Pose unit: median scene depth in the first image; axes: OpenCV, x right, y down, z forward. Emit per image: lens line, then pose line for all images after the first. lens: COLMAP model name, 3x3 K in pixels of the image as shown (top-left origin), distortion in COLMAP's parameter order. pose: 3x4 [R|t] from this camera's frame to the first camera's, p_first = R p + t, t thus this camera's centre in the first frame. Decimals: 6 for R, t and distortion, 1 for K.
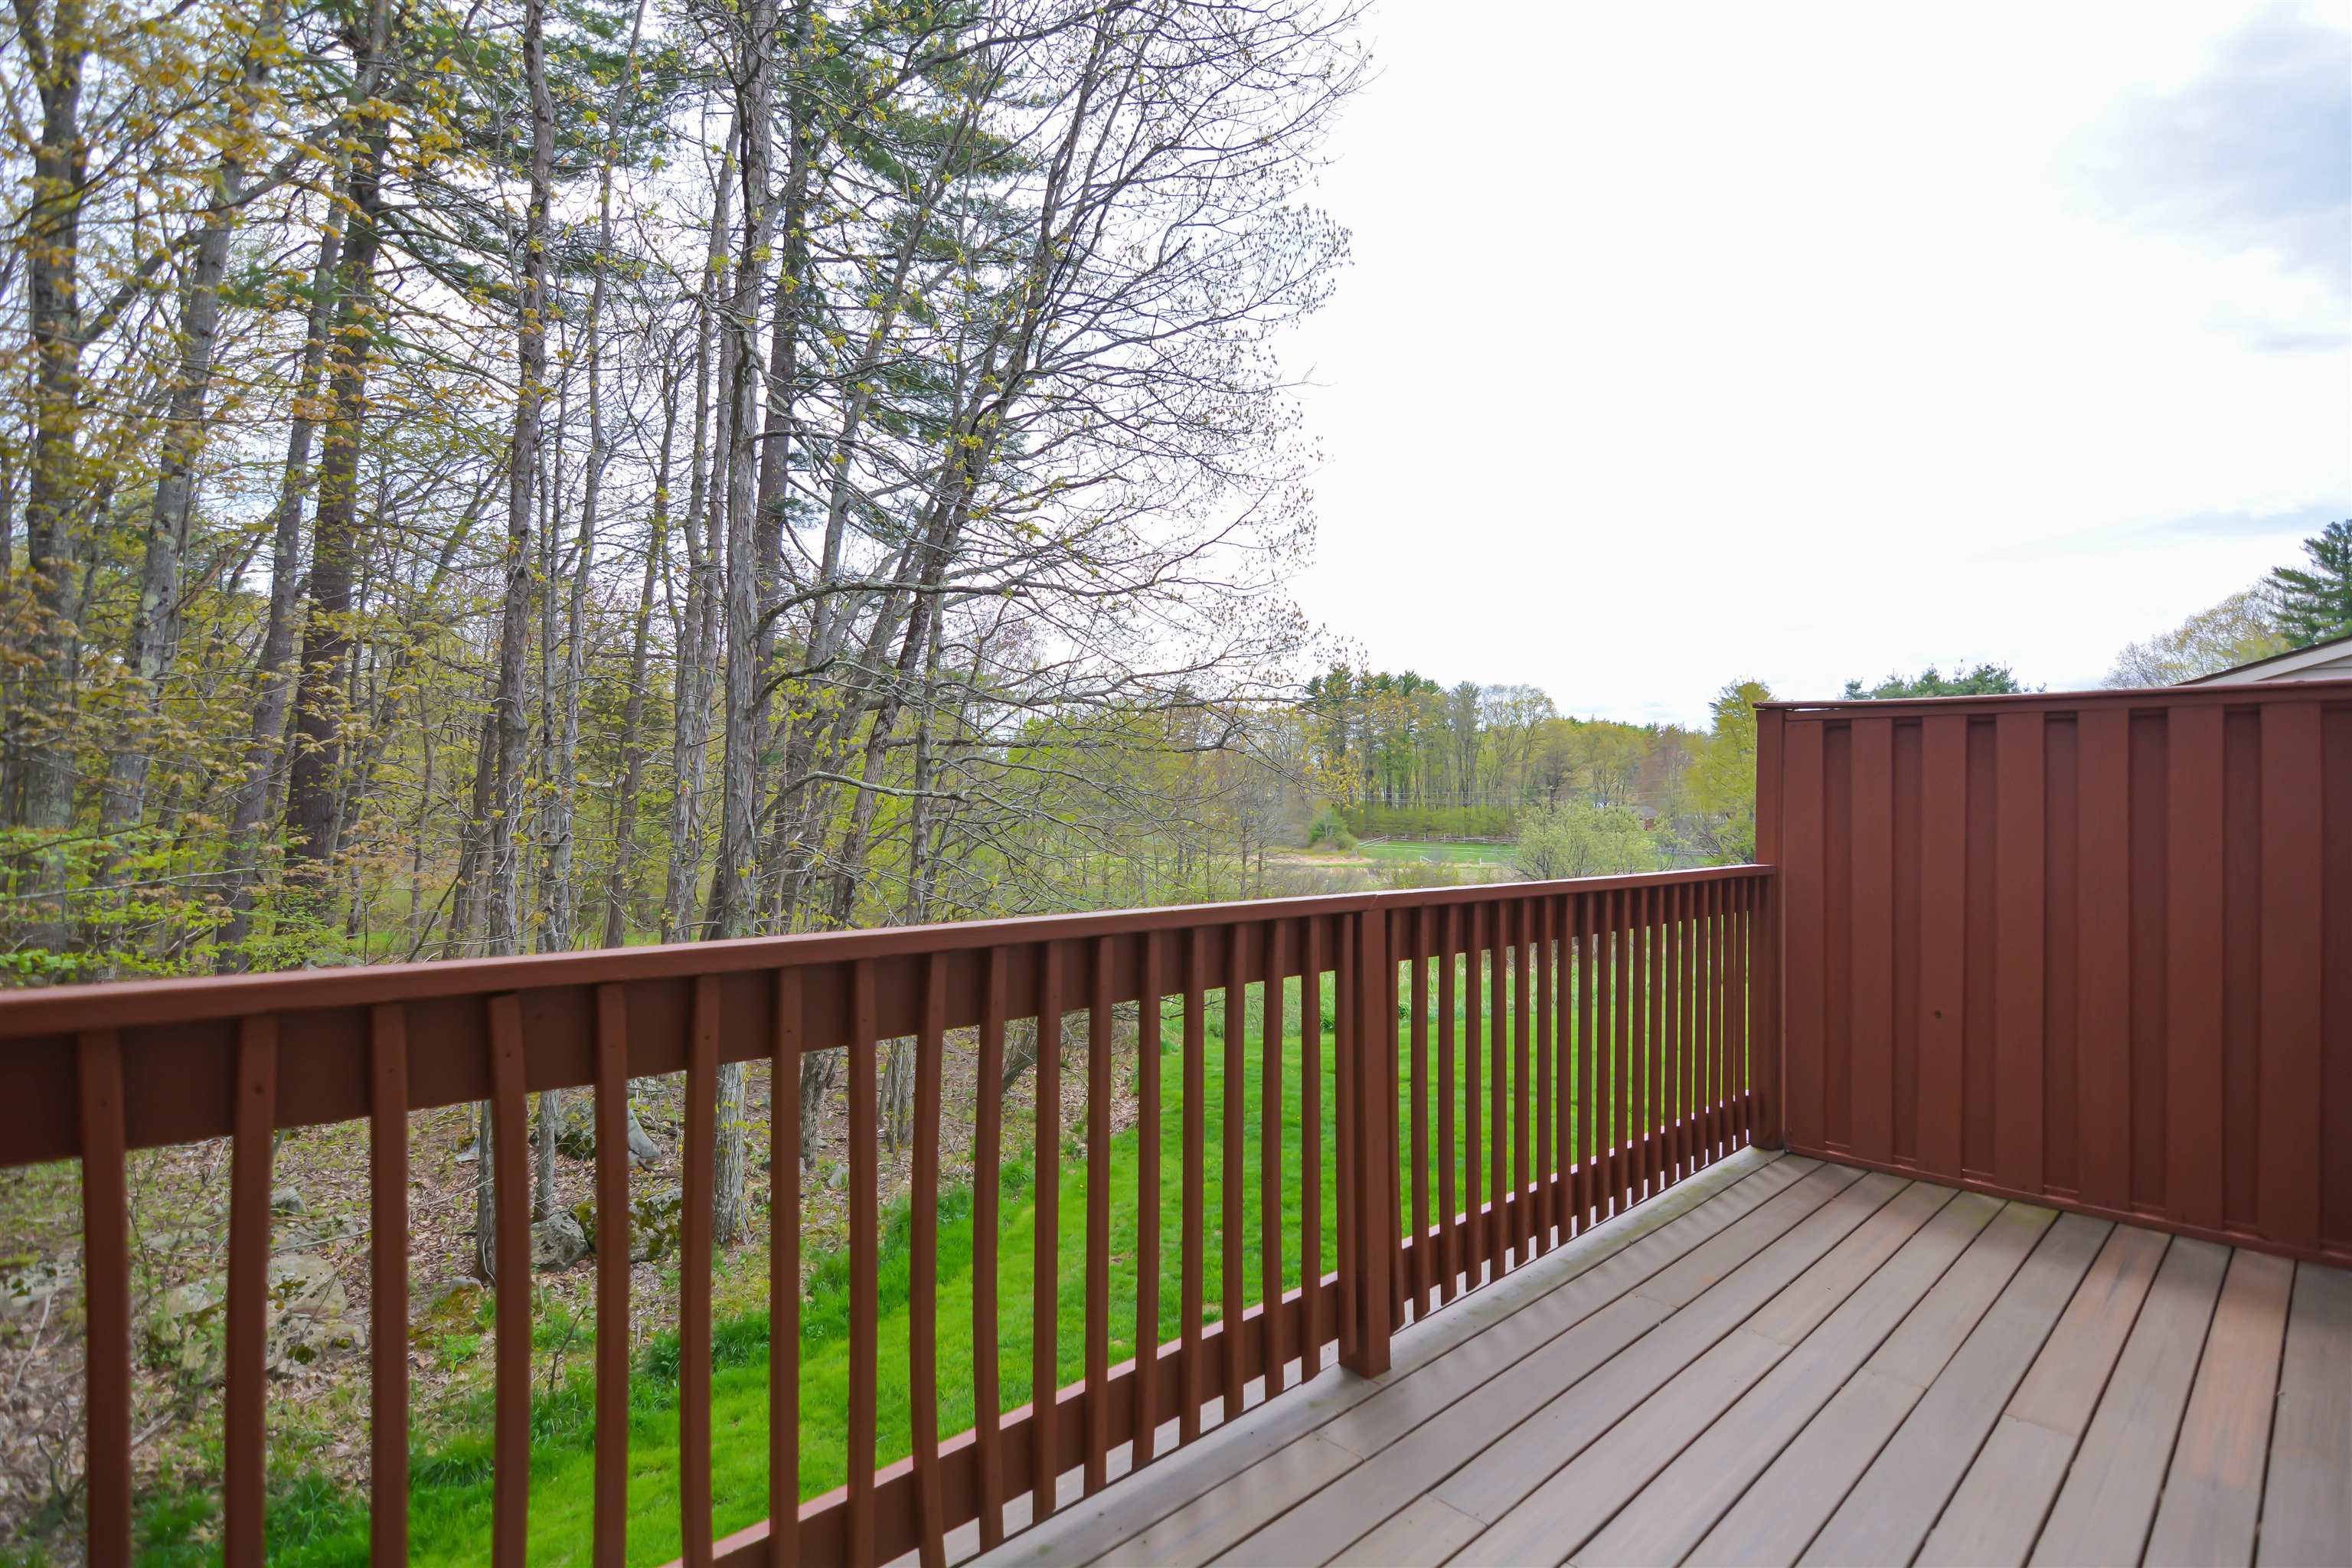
lens RADIAL K [[1140.8, 0, 1182.2], [0, 1140.8, 792.3], [0, 0, 1]] dist [0.002987, 0.000284]
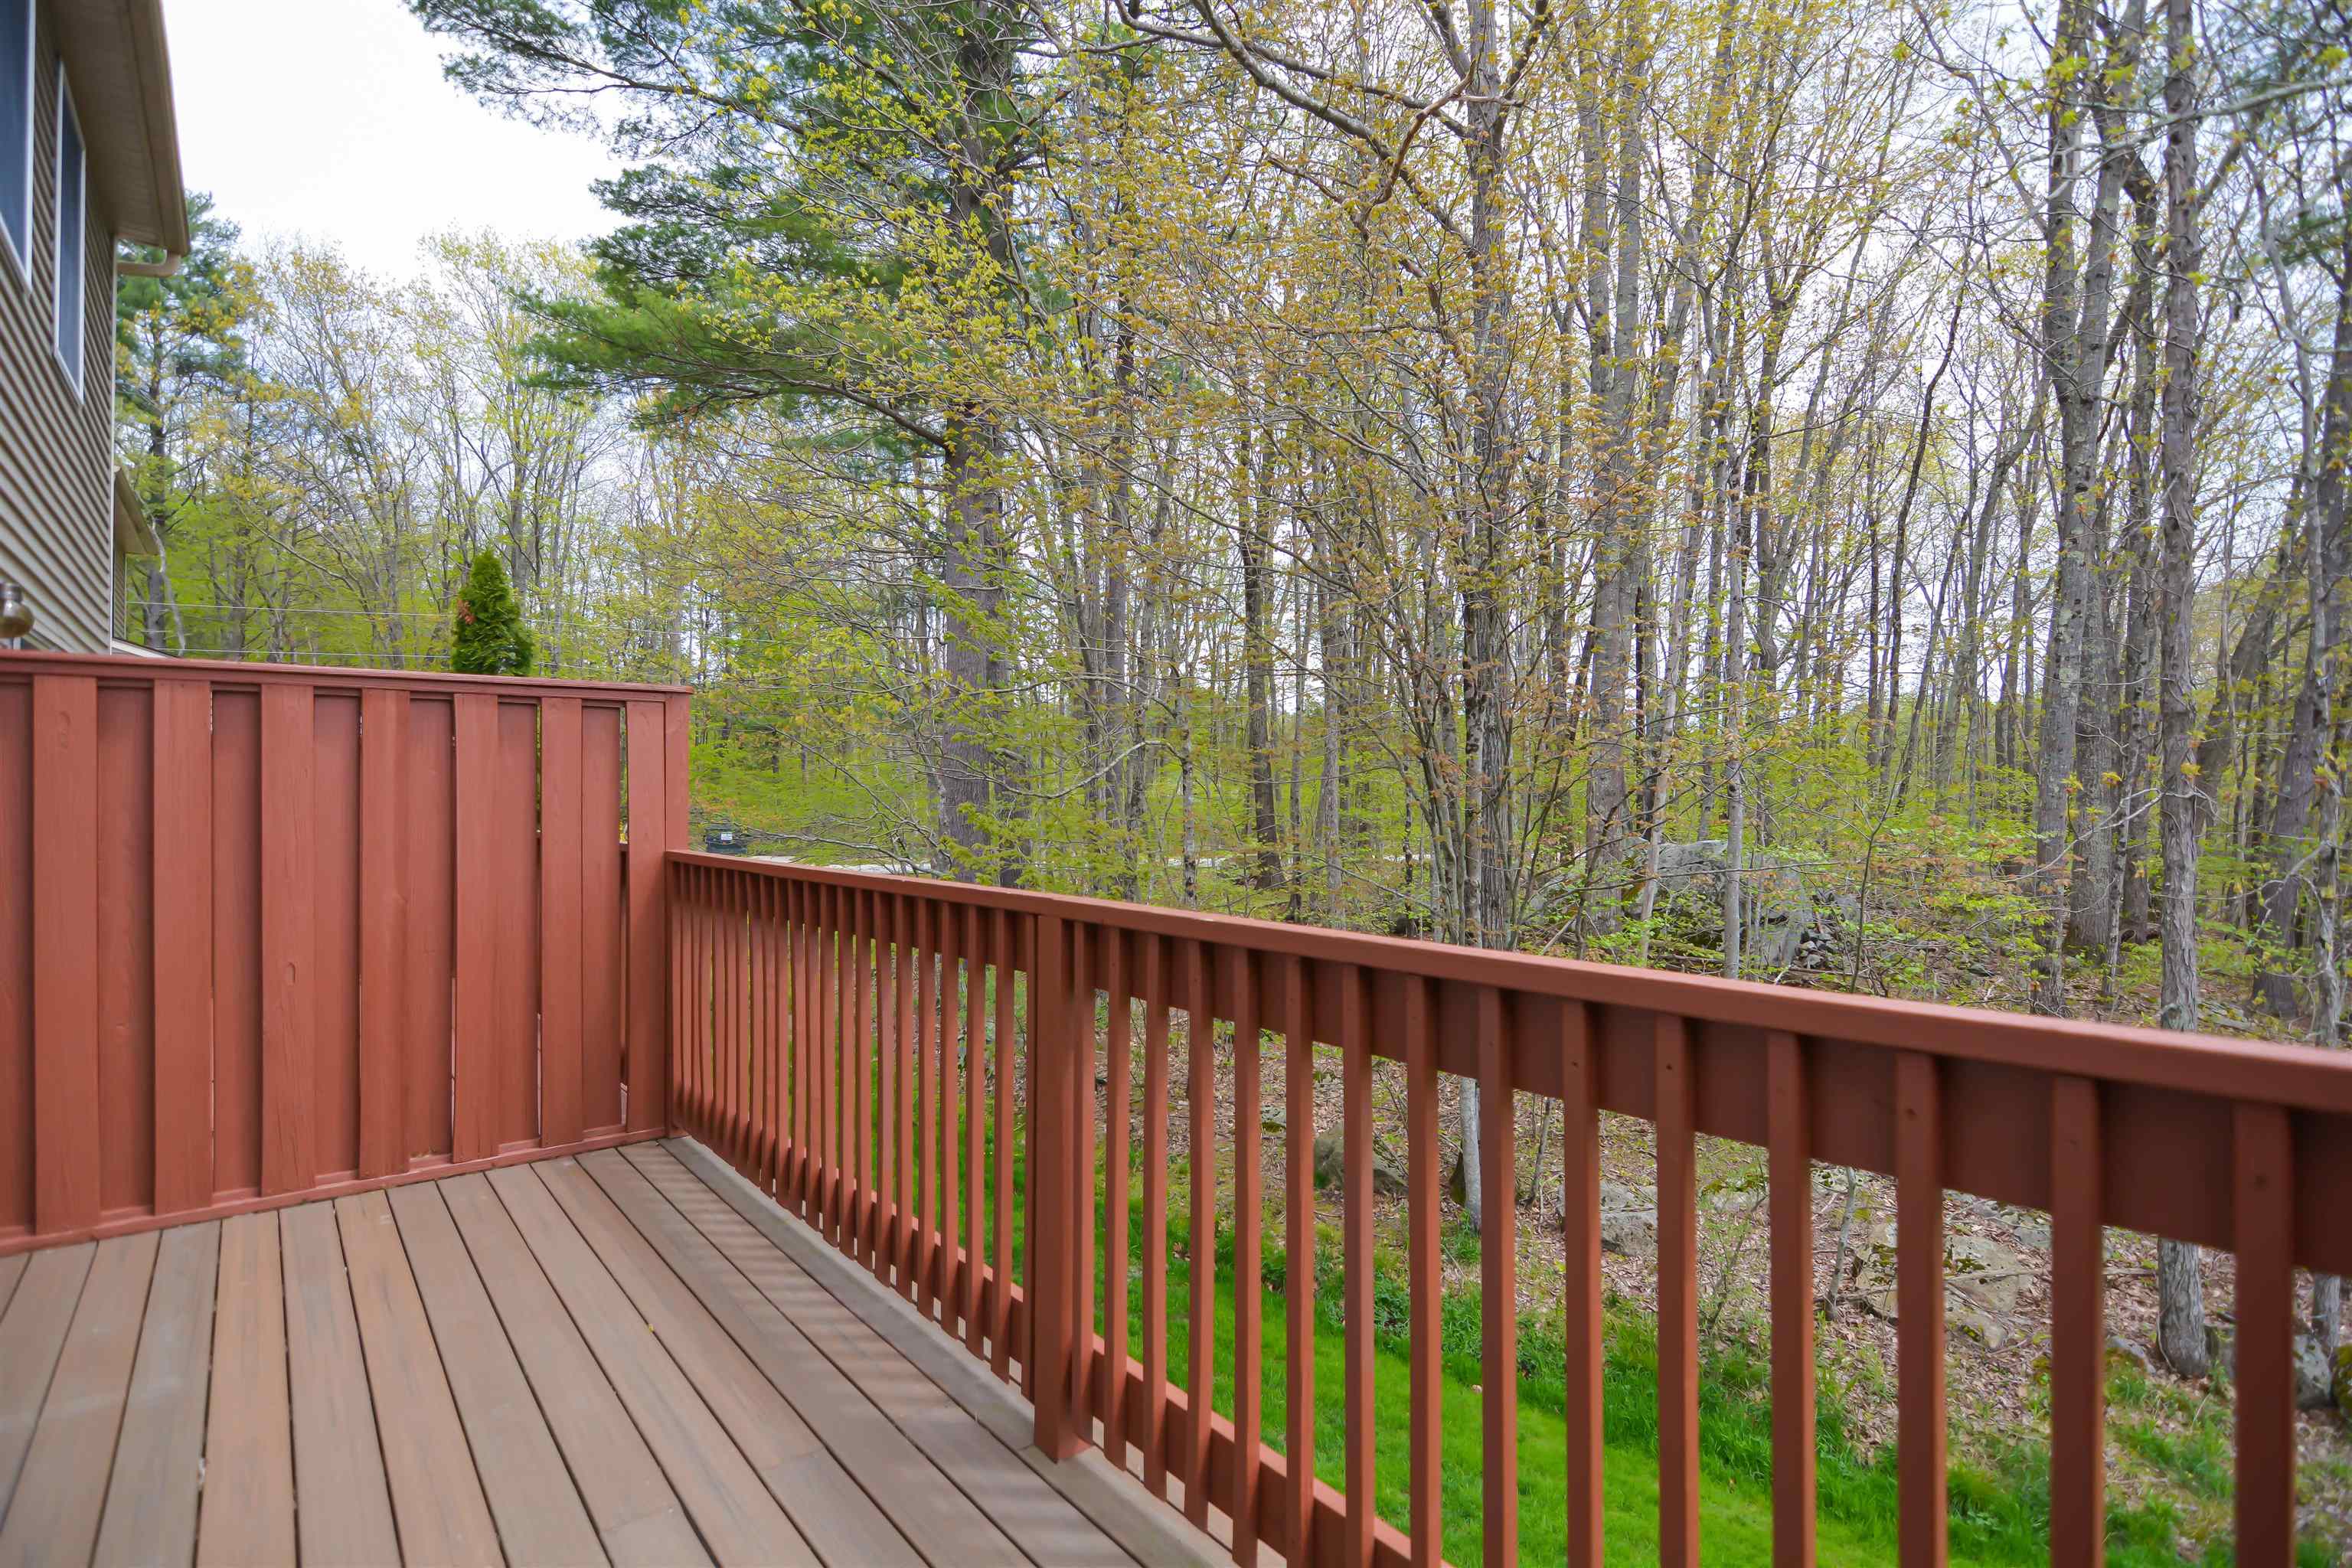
lens RADIAL K [[1140.8, 0, 1183.7], [0, 1140.8, 795.3], [0, 0, 1]] dist [0.002987, 0.000284]
pose [[-0.083163, -0.009609, -0.996490, 0.958824], [0.009120, 0.999904, -0.010403, 0.019690], [0.996494, -0.009953, -0.083068, 1.096602]]
